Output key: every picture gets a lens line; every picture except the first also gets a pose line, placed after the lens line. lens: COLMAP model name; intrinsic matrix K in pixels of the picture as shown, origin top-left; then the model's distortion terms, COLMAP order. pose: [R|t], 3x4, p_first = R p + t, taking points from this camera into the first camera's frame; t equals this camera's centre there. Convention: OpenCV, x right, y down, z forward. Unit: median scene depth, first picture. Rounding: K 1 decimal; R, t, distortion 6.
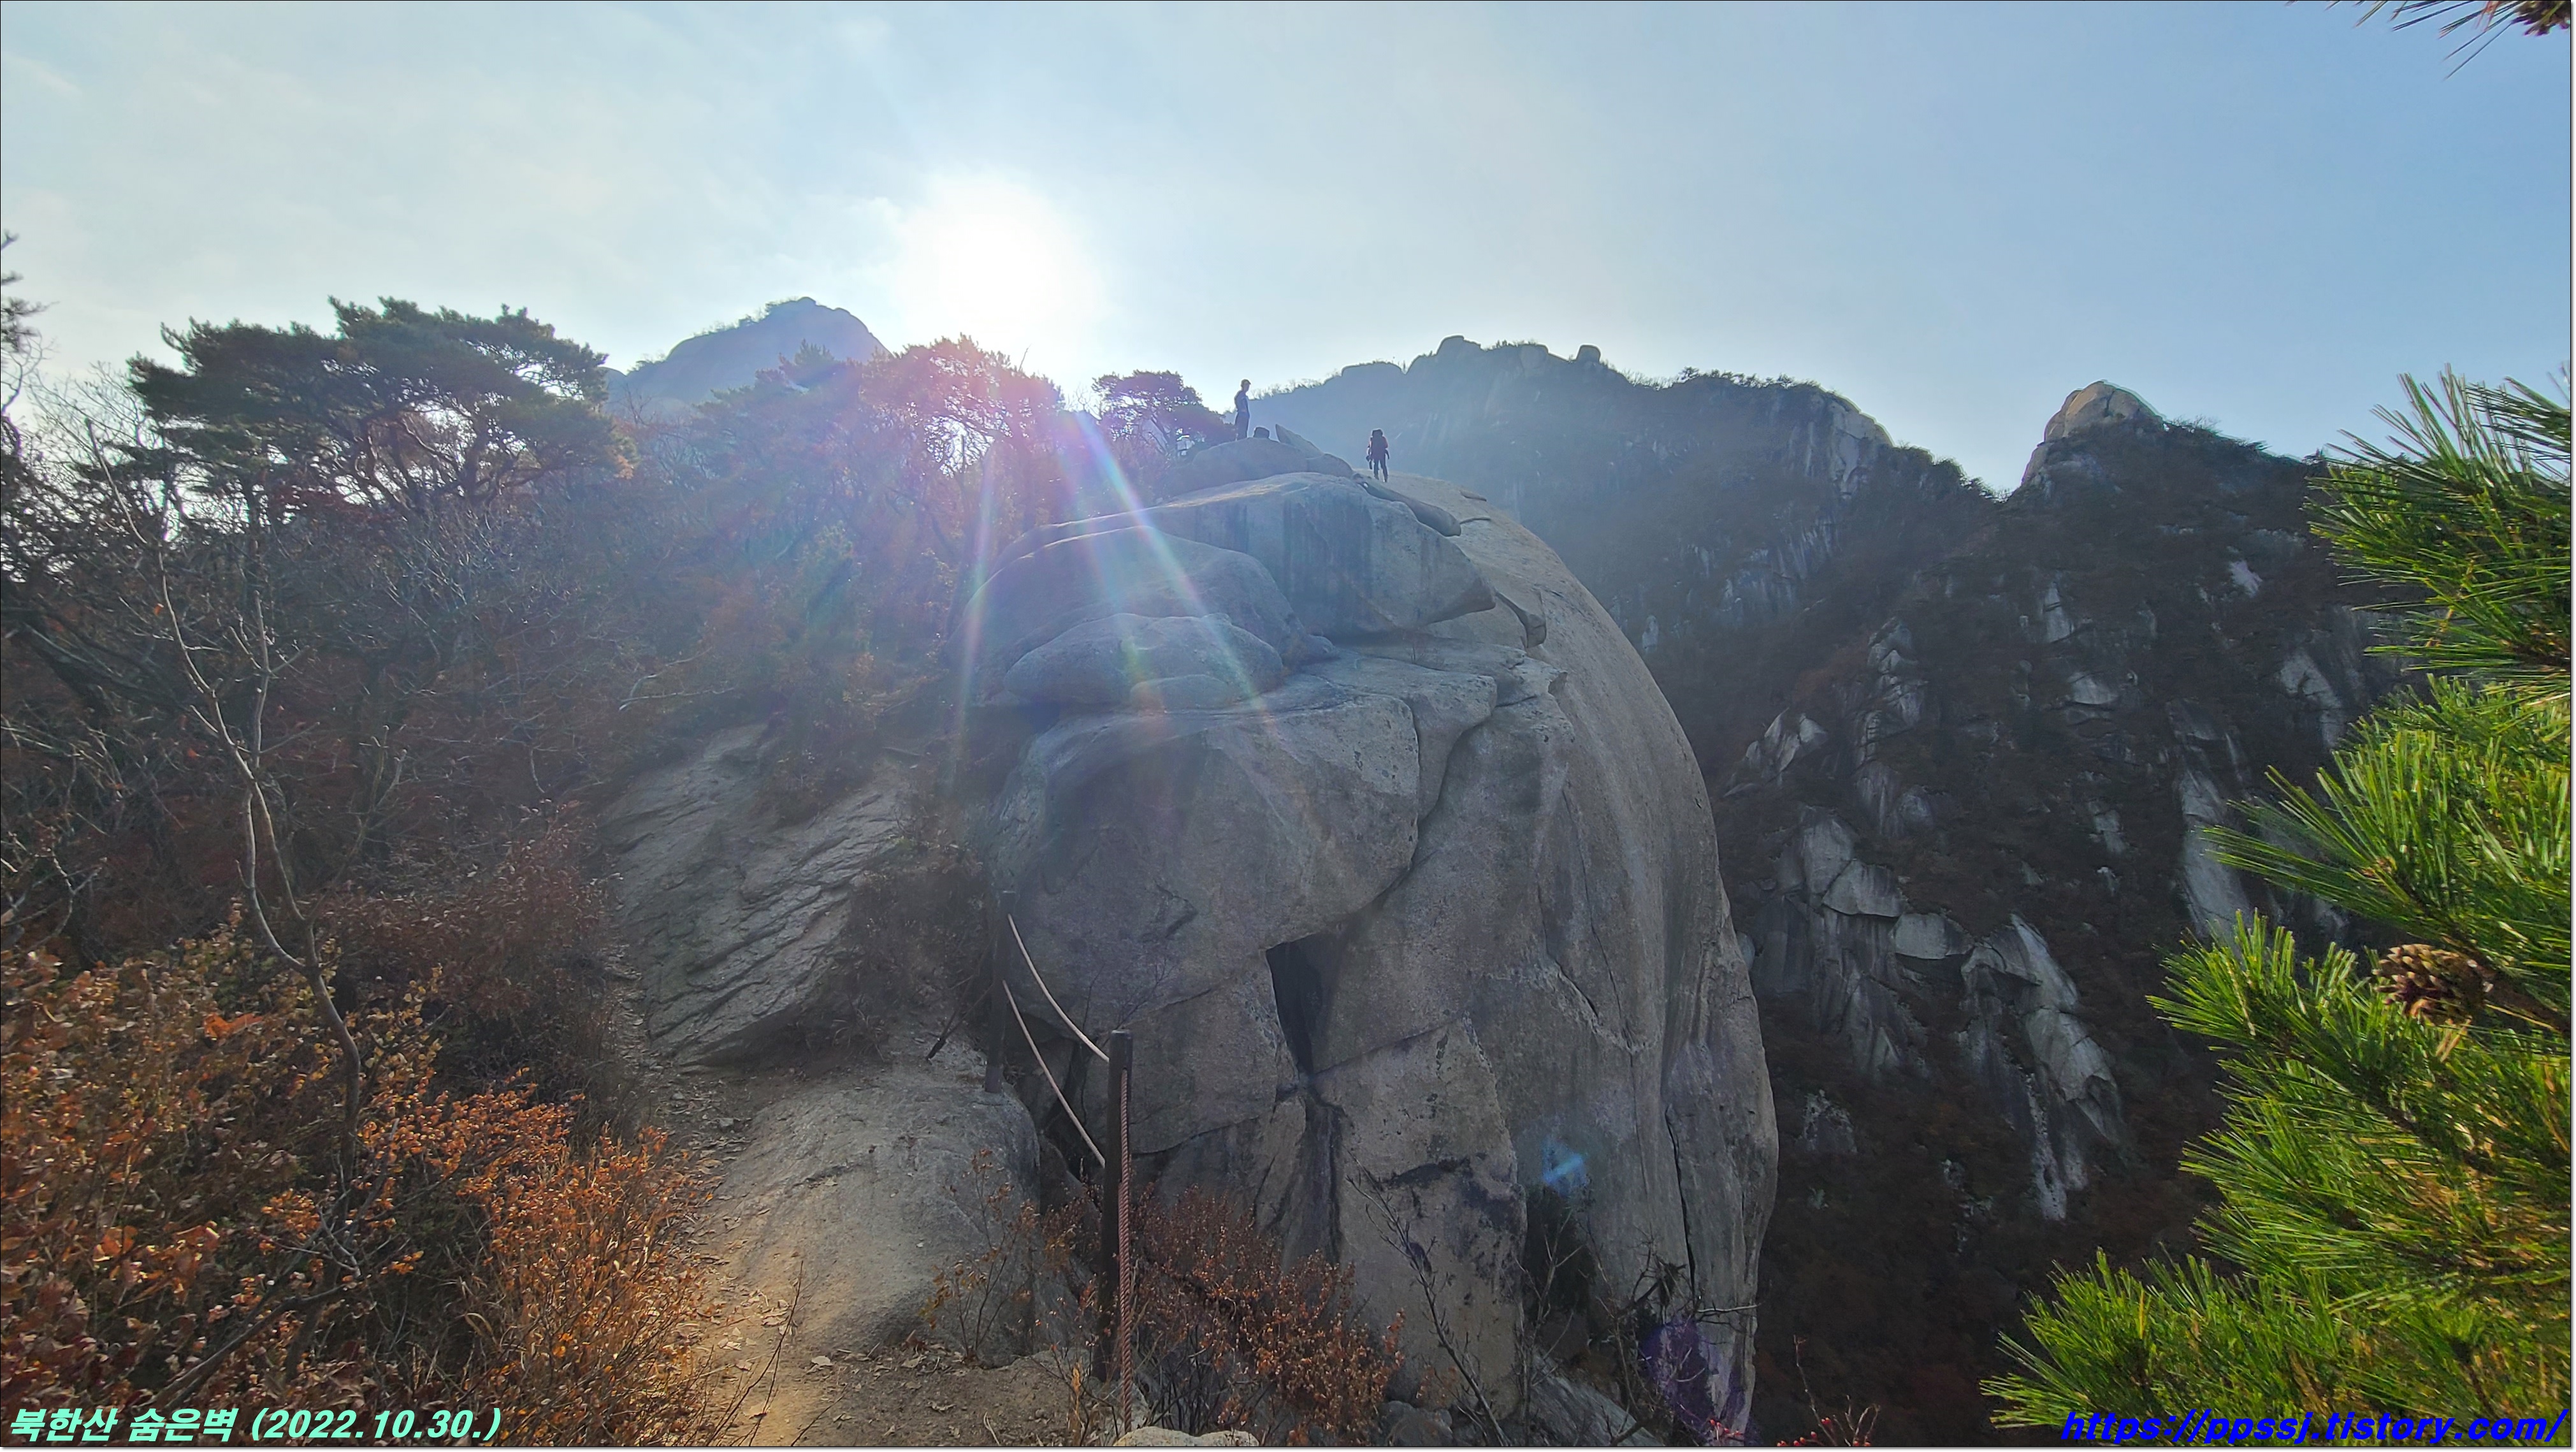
lens RADIAL K [[1041.4, 0, 1283.2], [0, 1041.4, 731.8], [0, 0, 1]] dist [0.000017, -0.002134]
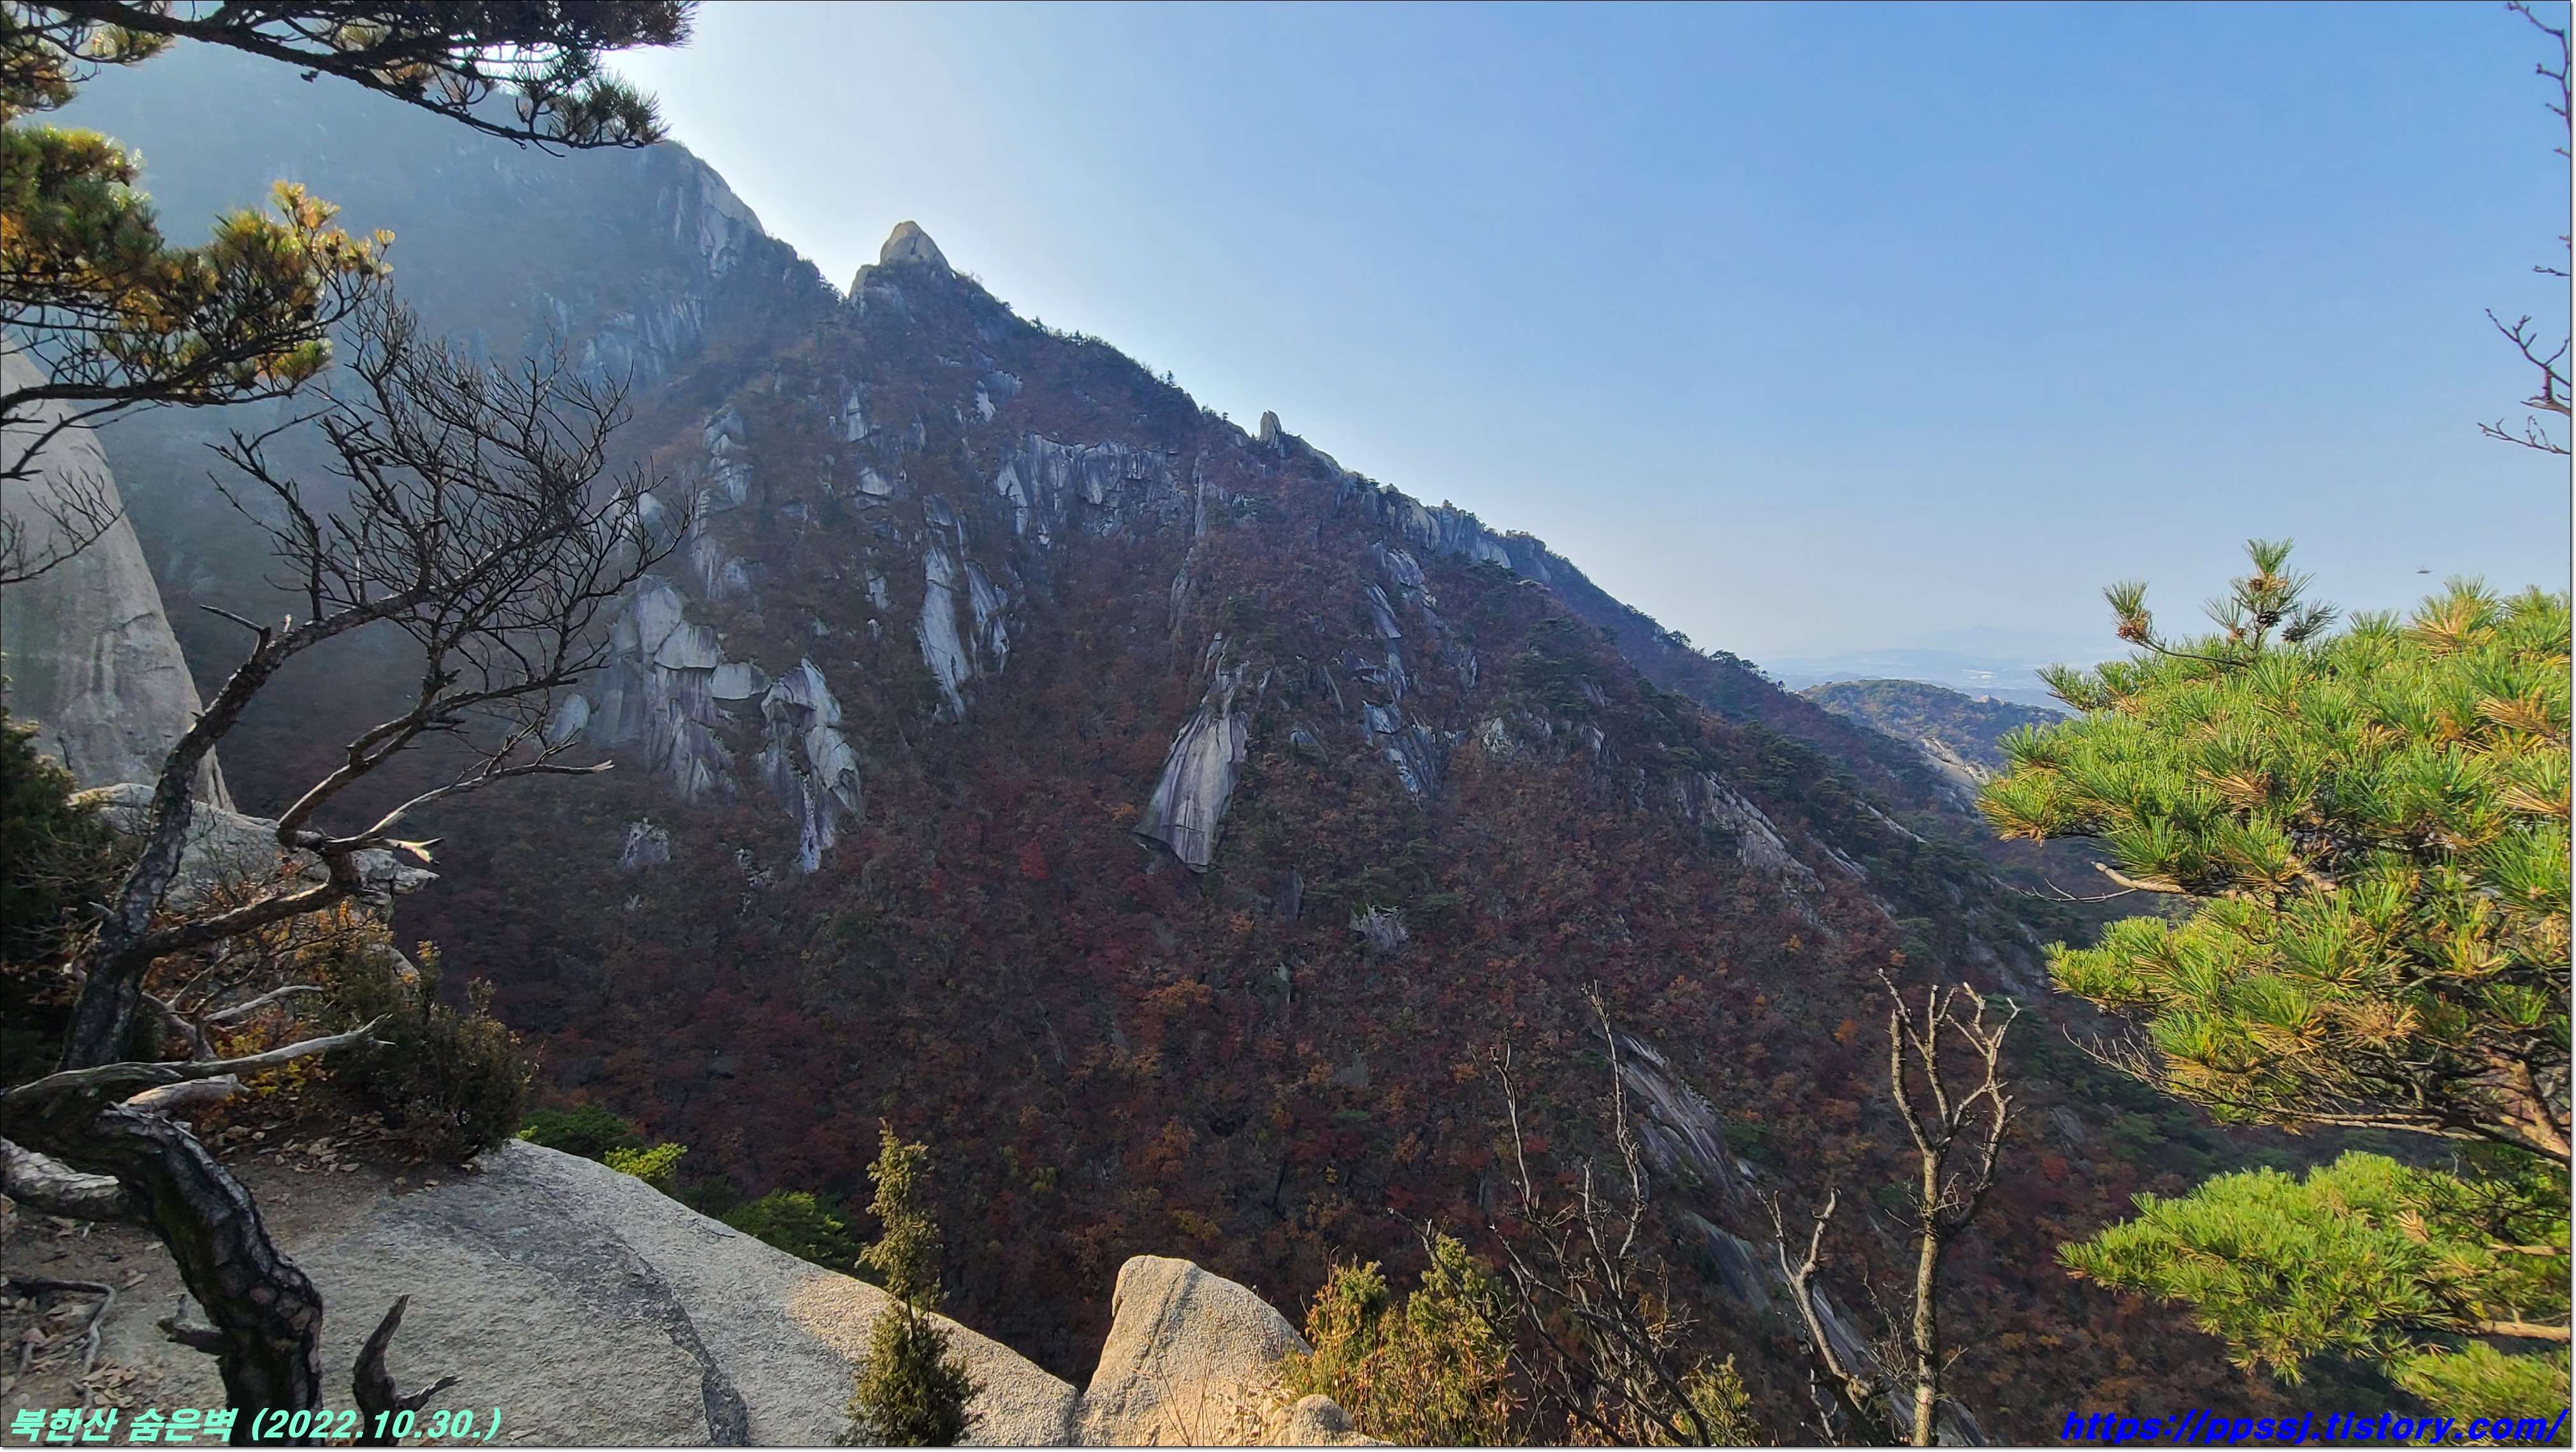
lens RADIAL K [[1041.4, 0, 1274.7], [0, 1041.4, 733.2], [0, 0, 1]] dist [0.000017, -0.002134]
pose [[0.616749, -0.118839, 0.778138, 0.051463], [-0.046158, 0.981377, 0.186464, 0.000688], [-0.785806, -0.150919, 0.599777, -0.224701]]
